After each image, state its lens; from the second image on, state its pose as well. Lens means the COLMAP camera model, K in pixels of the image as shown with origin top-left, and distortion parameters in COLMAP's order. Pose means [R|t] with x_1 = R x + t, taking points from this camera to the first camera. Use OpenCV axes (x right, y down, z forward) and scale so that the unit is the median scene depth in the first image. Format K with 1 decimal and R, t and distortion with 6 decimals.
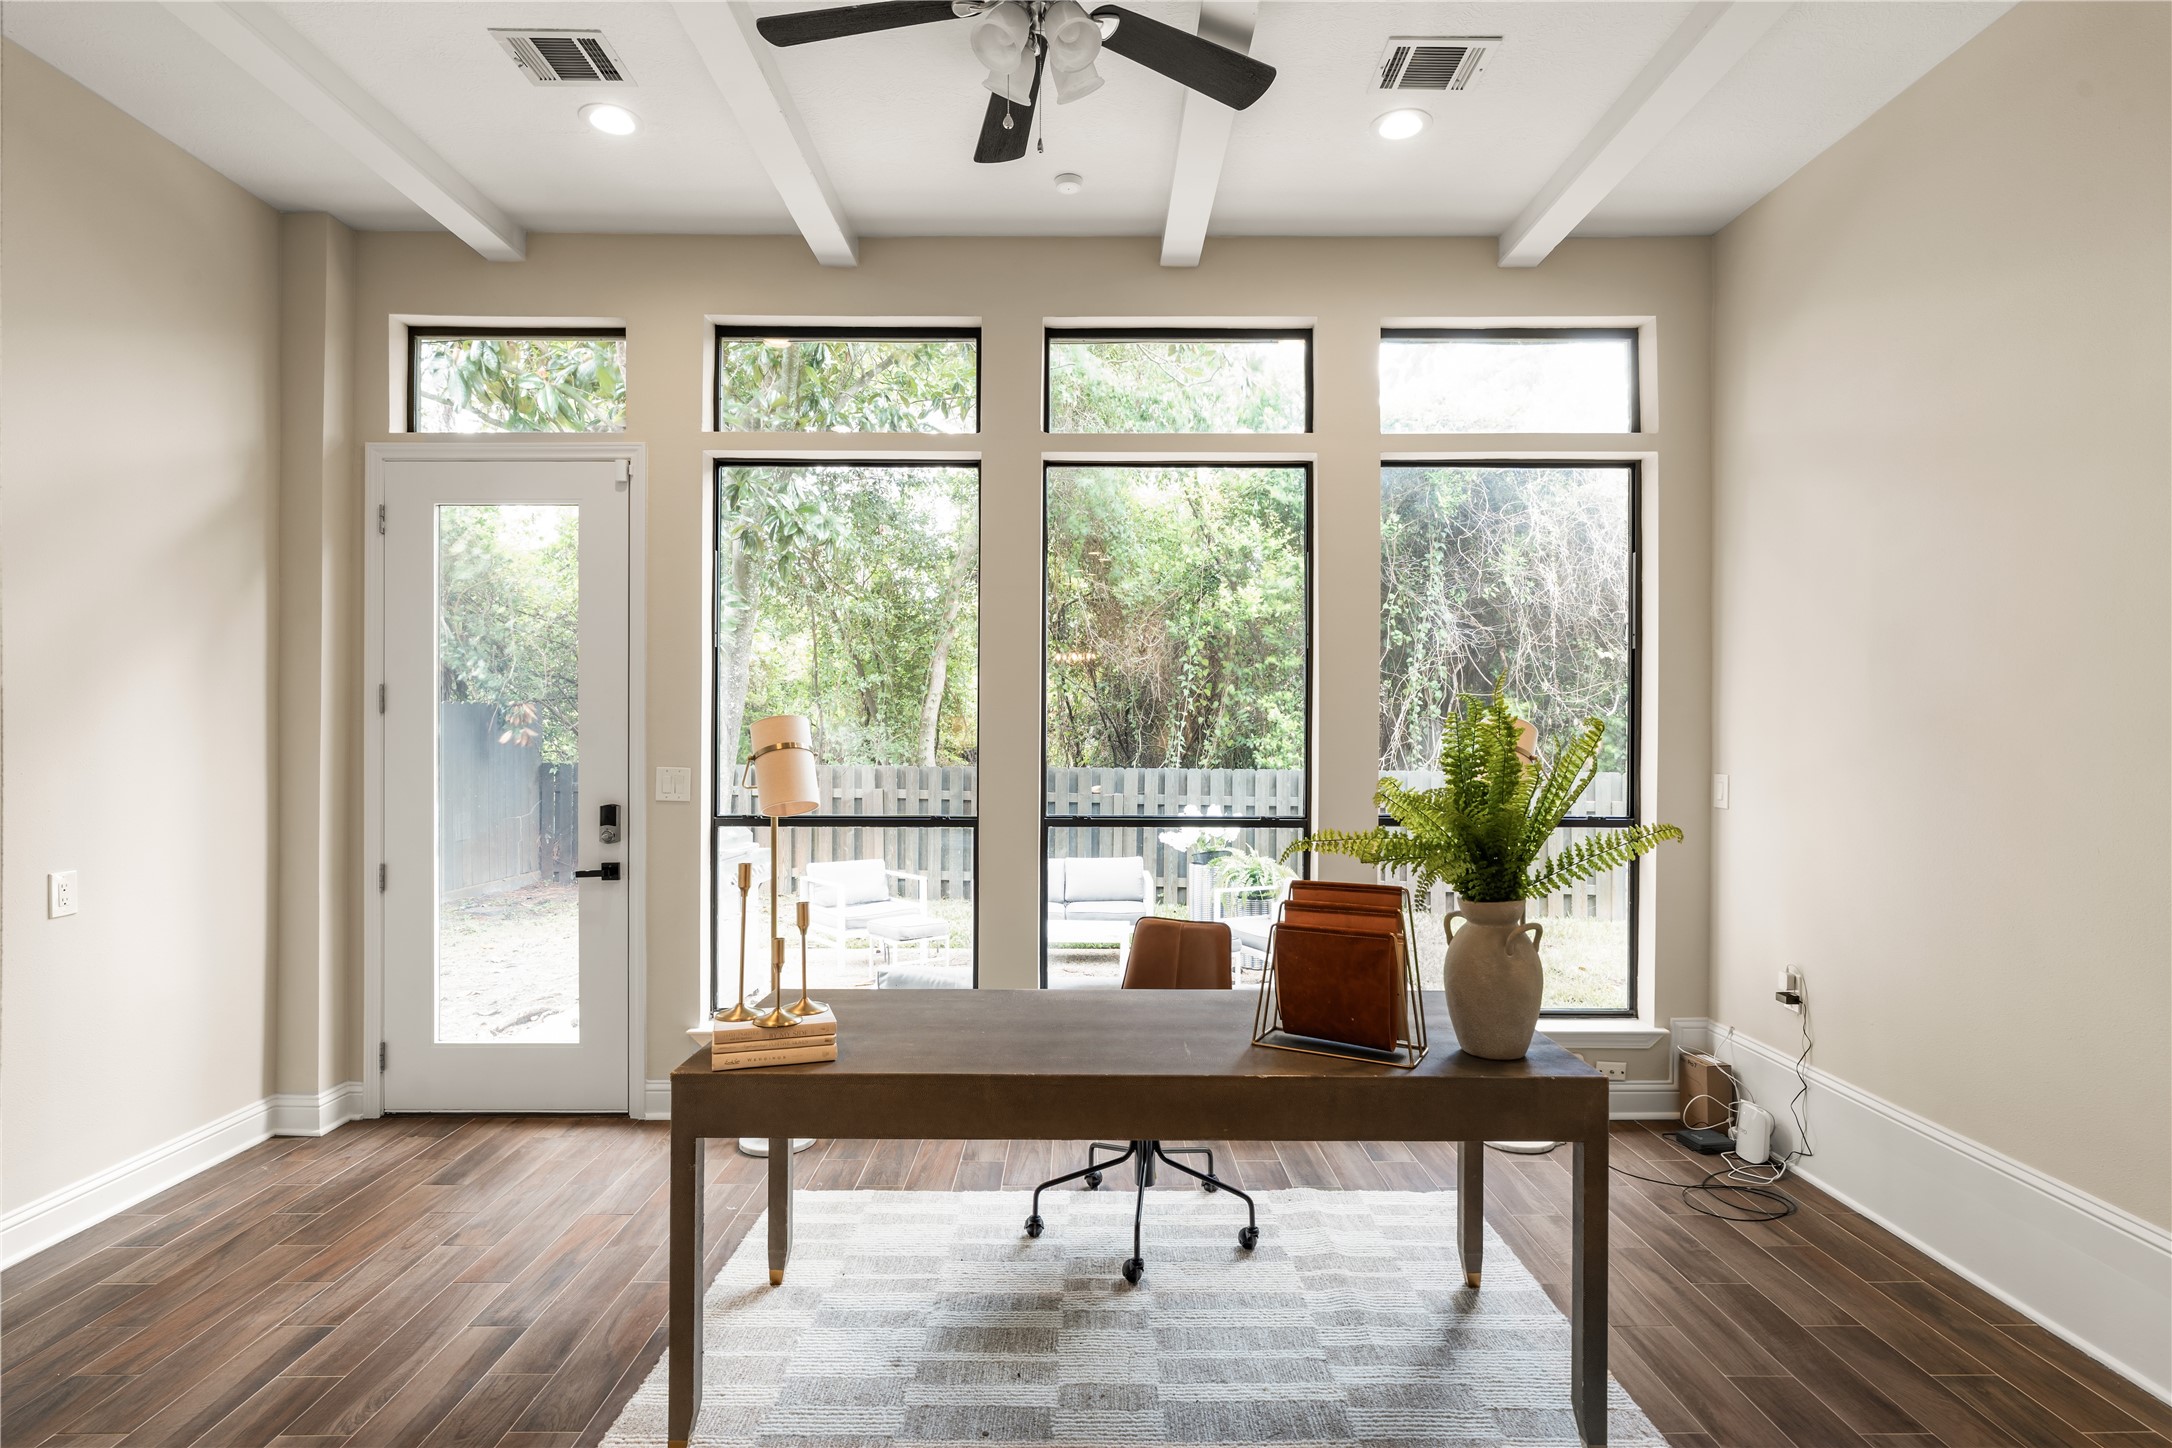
lens RADIAL K [[1056.1, 0, 1074.9], [0, 1056.1, 723.6], [0, 0, 1]] dist [-0.003852, -0.000052]
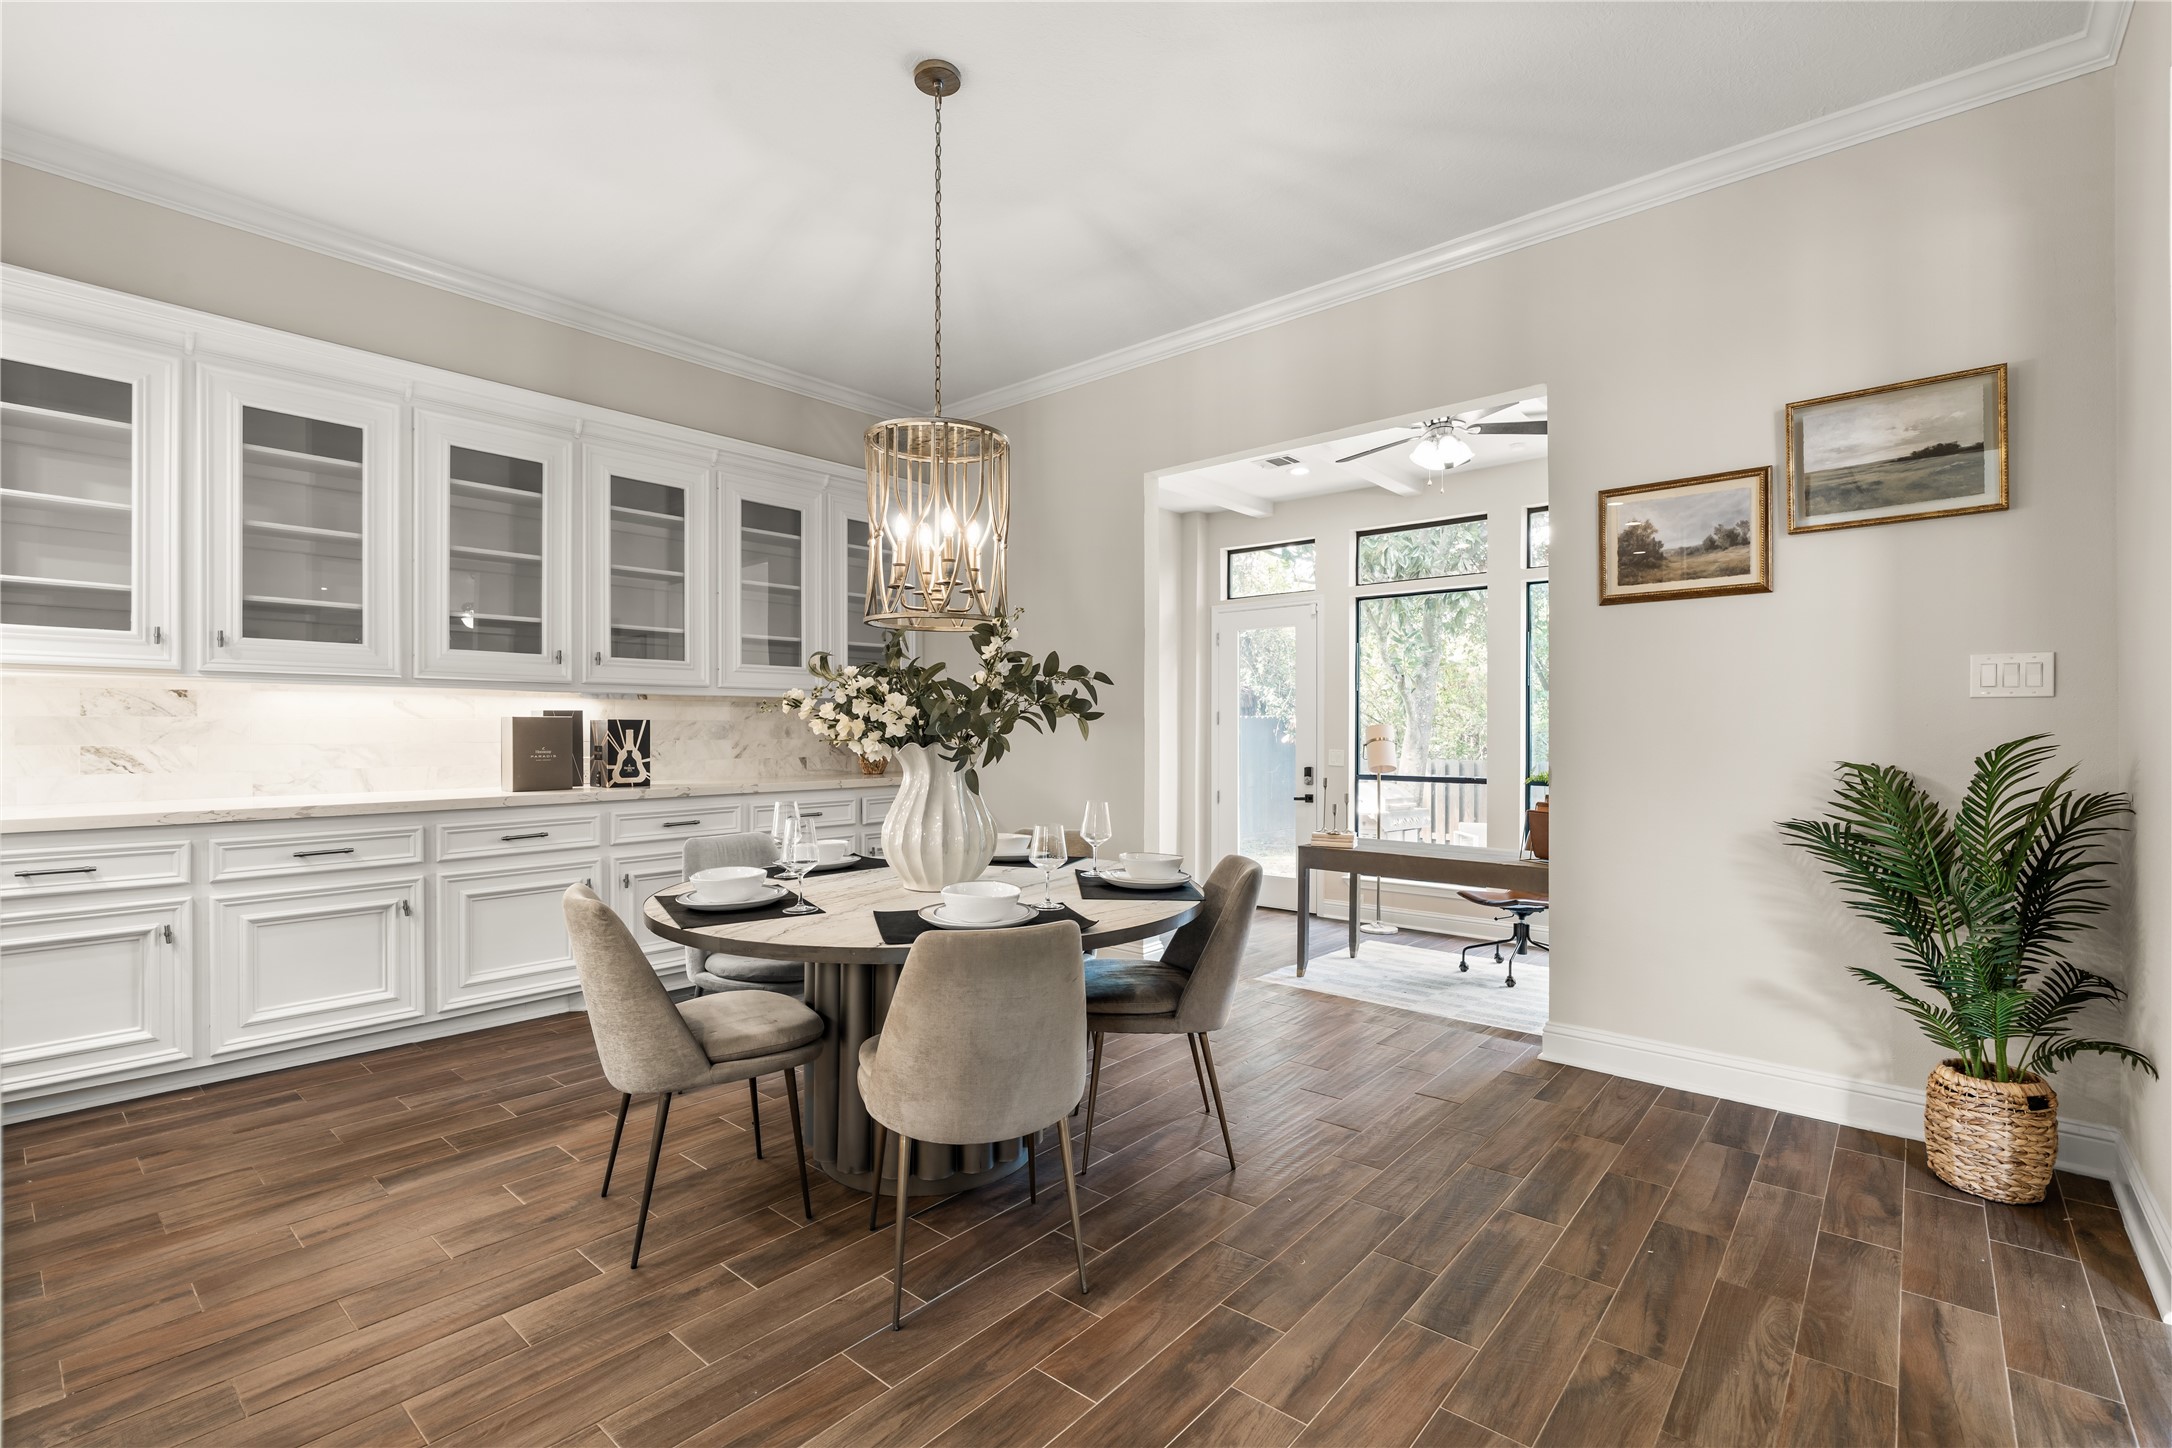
lens RADIAL K [[971.9, 0, 1098.1], [0, 971.9, 729.2], [0, 0, 1]] dist [-0.002374, 0.000950]
pose [[0.758668, -0.001625, -0.651475, 0.504598], [0.000174, 0.999997, -0.002292, 0.005607], [0.651477, 0.001625, 0.758667, -0.747589]]
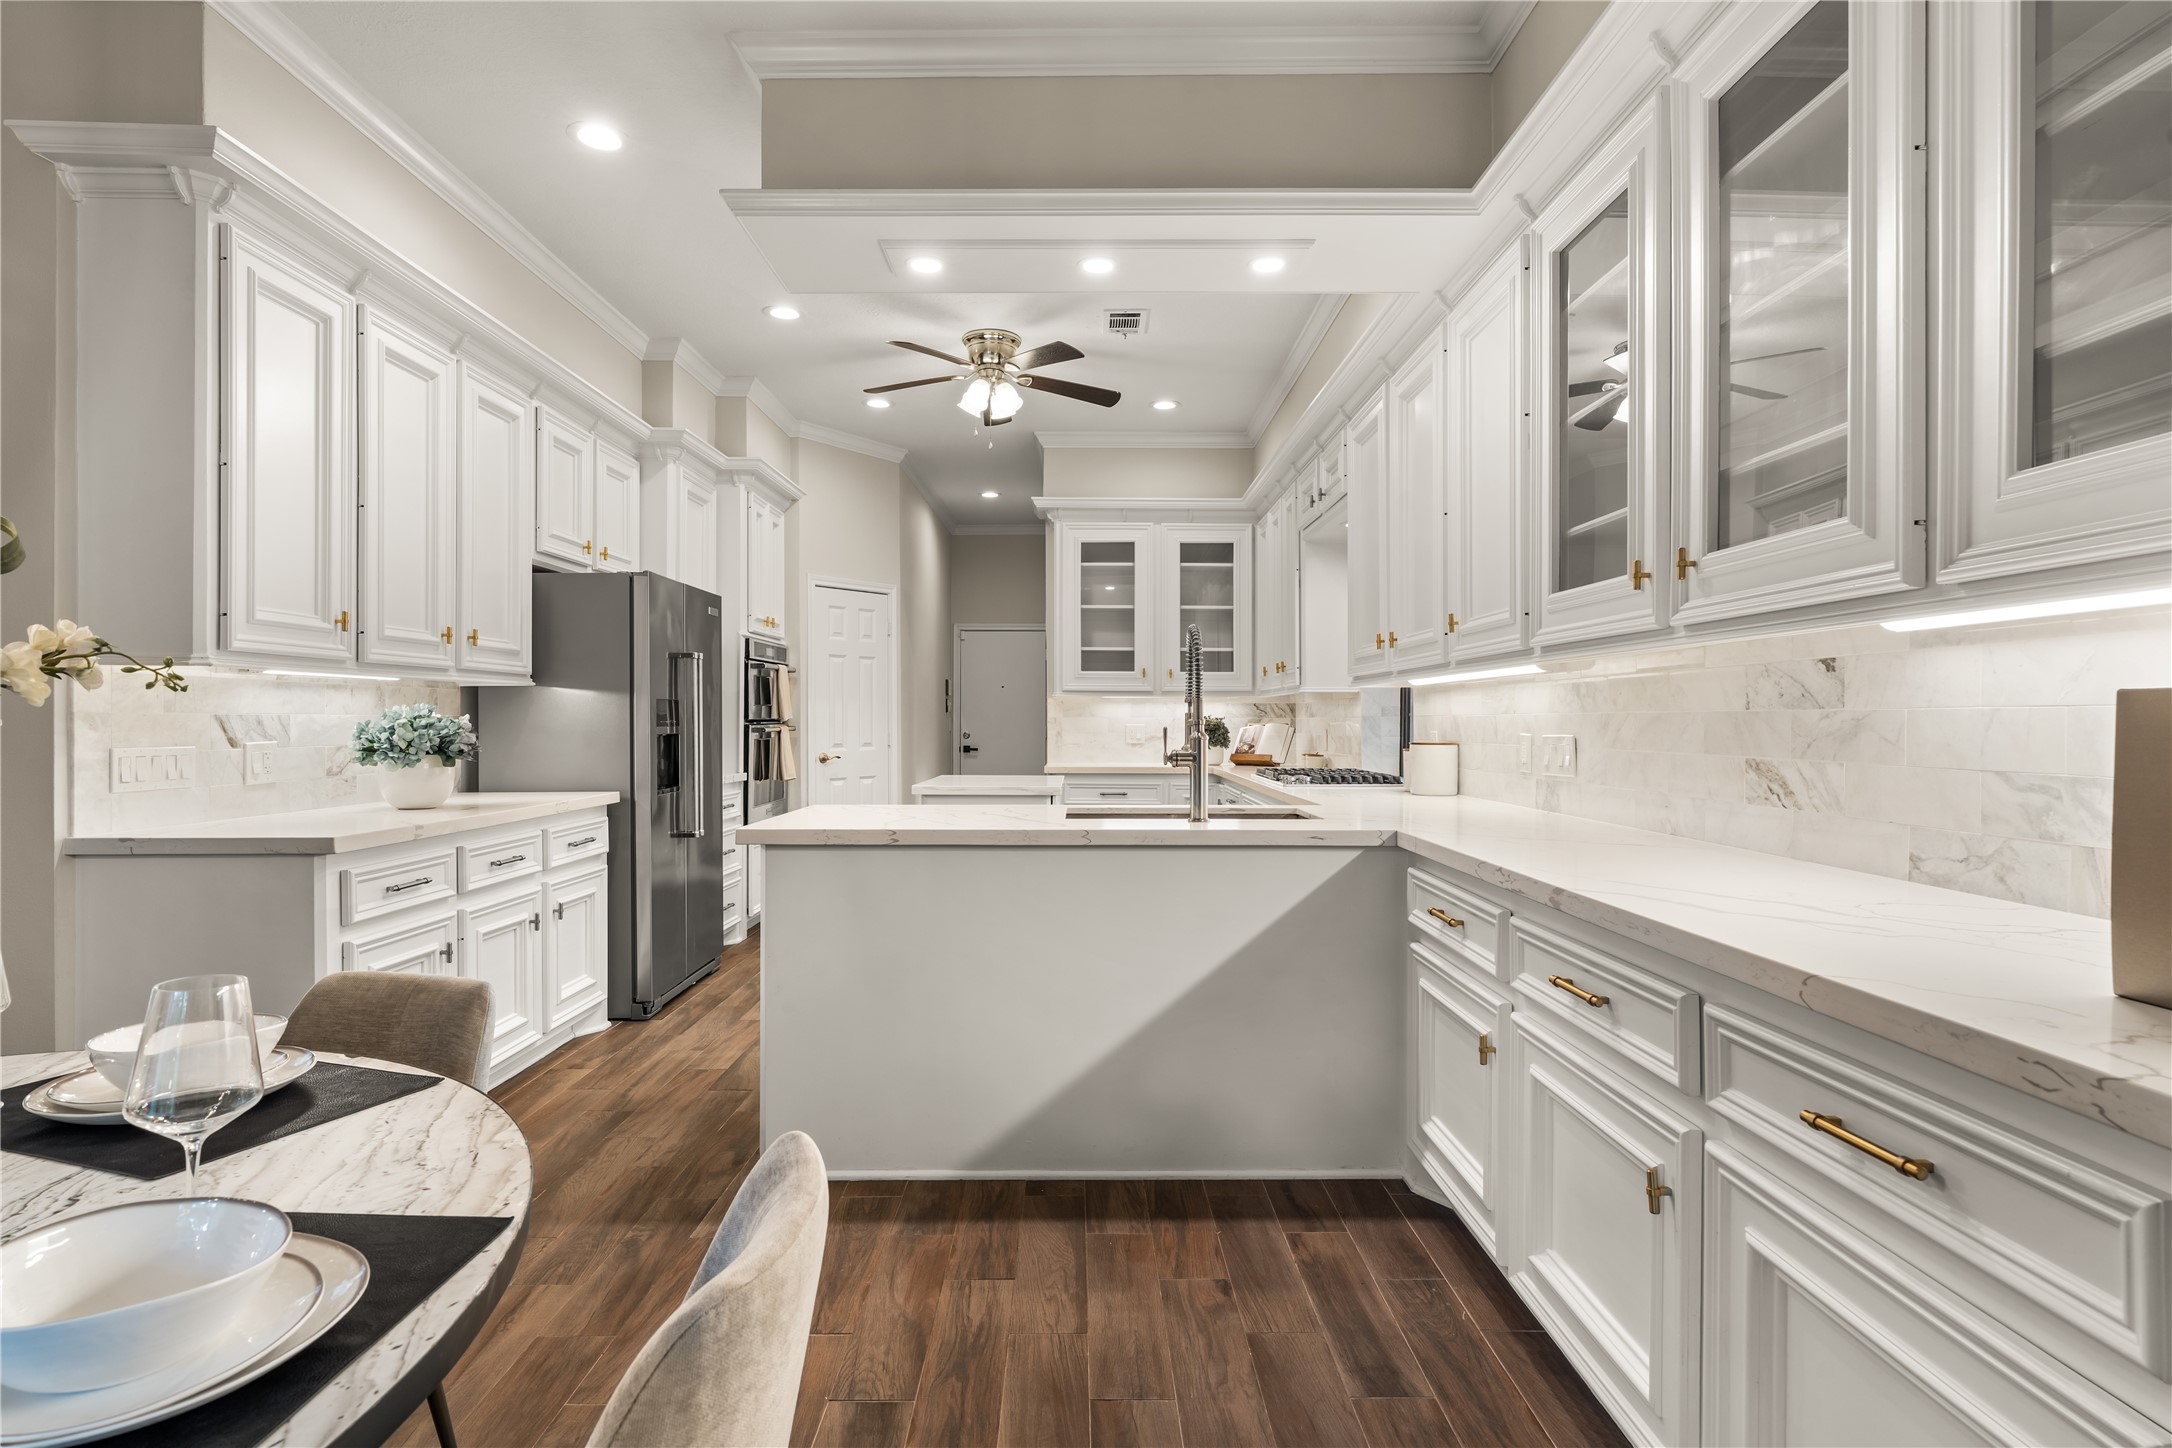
lens RADIAL K [[1056.1, 0, 1074.9], [0, 1056.1, 723.6], [0, 0, 1]] dist [-0.003852, -0.000052]
pose [[-0.999989, -0.002776, 0.003848, -0.358162], [-0.002762, 0.999990, 0.003606, -0.001786], [-0.003858, 0.003596, -0.999986, -0.100242]]
